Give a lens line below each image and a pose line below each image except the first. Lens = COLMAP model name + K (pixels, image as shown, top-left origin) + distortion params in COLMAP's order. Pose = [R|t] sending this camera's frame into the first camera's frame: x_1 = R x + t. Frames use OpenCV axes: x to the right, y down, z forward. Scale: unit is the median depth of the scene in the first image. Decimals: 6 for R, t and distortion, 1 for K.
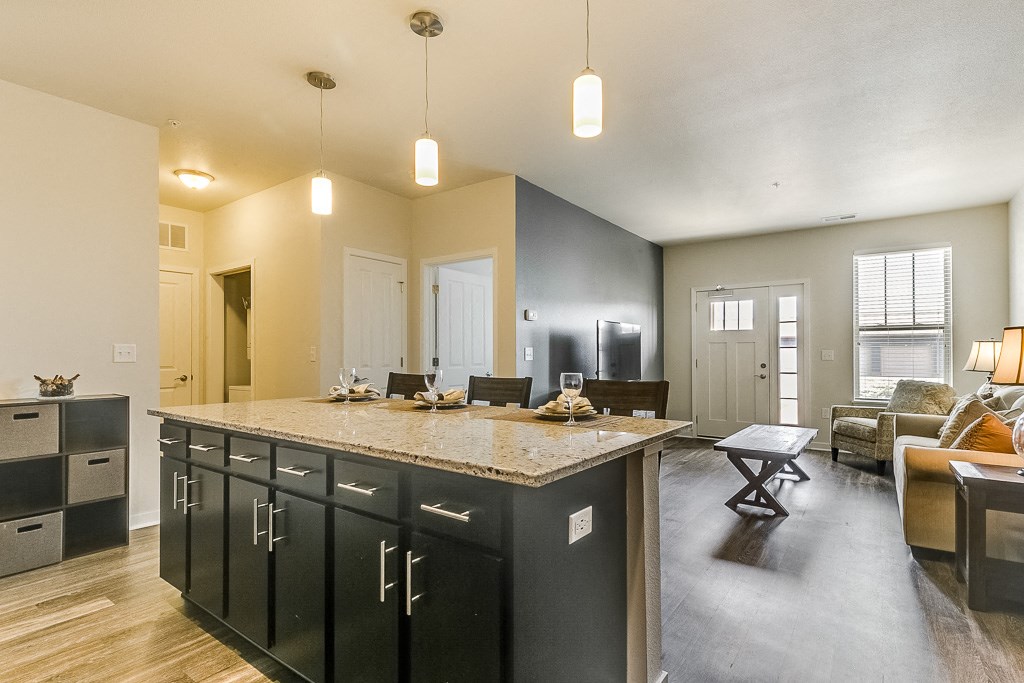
lens RADIAL K [[506.5, 0, 513.0], [0, 506.5, 356.4], [0, 0, 1]] dist [0.008322, -0.000291]
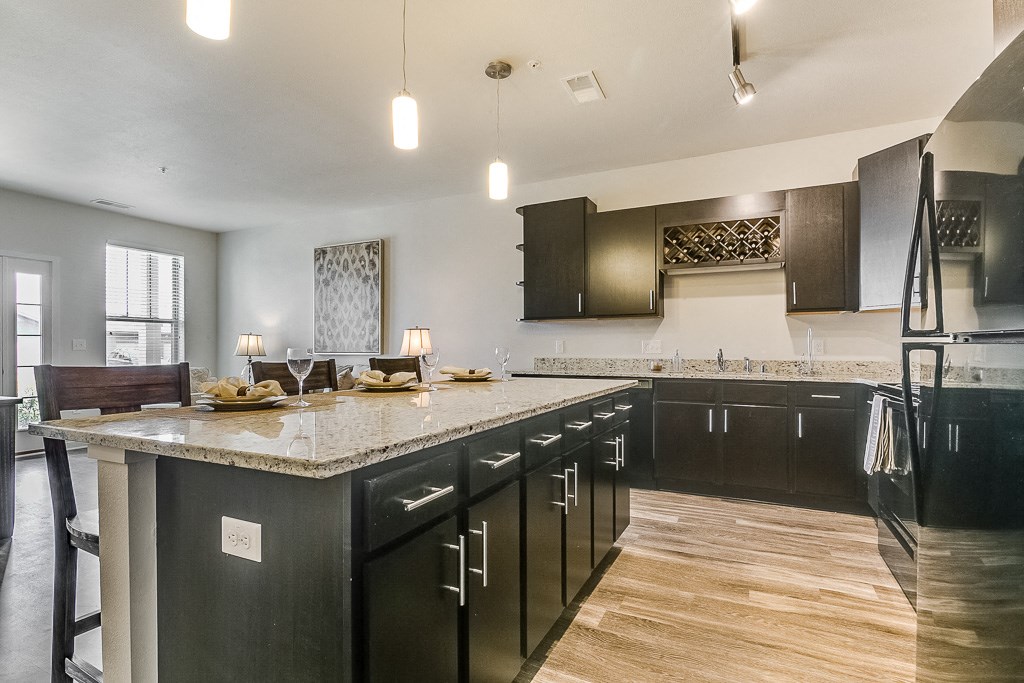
lens RADIAL K [[509.9, 0, 512.0], [0, 509.9, 341.5], [0, 0, 1]] dist [0.000352, 0.000134]
pose [[-0.163429, 0.013478, 0.986463, -0.437820], [0.008940, 0.999886, -0.012180, 0.010303], [-0.986515, 0.006828, -0.163530, 0.393625]]
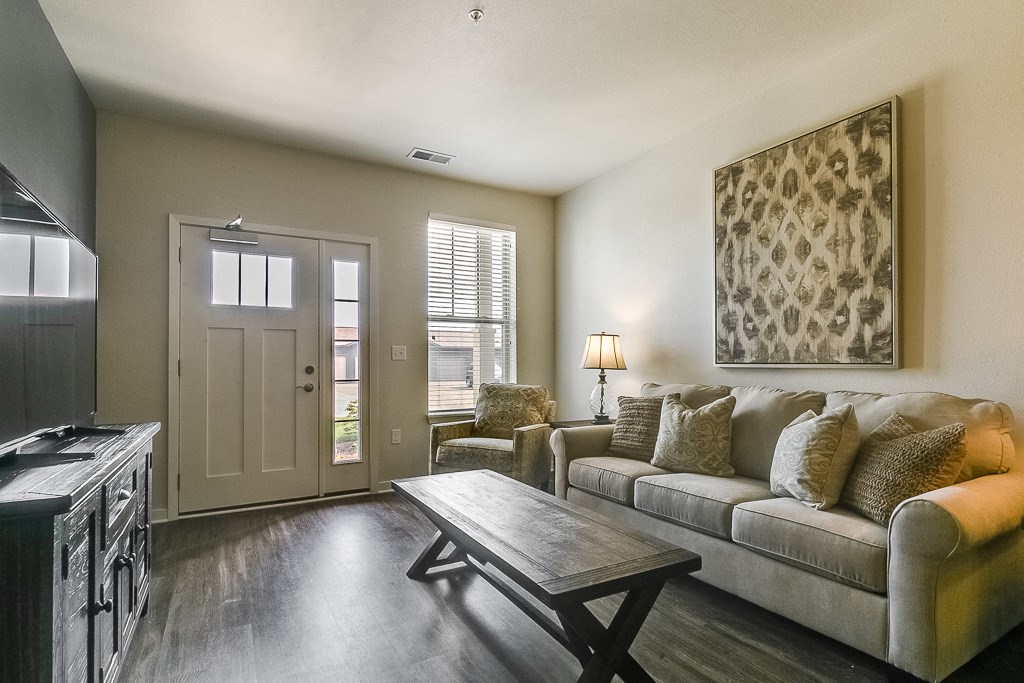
lens RADIAL K [[506.5, 0, 513.0], [0, 506.5, 356.4], [0, 0, 1]] dist [0.008322, -0.000291]
pose [[0.416933, 0.009685, 0.908885, 0.053285], [0.008838, 0.999853, -0.014709, 0.014825], [-0.908894, 0.014166, 0.416786, 0.591036]]
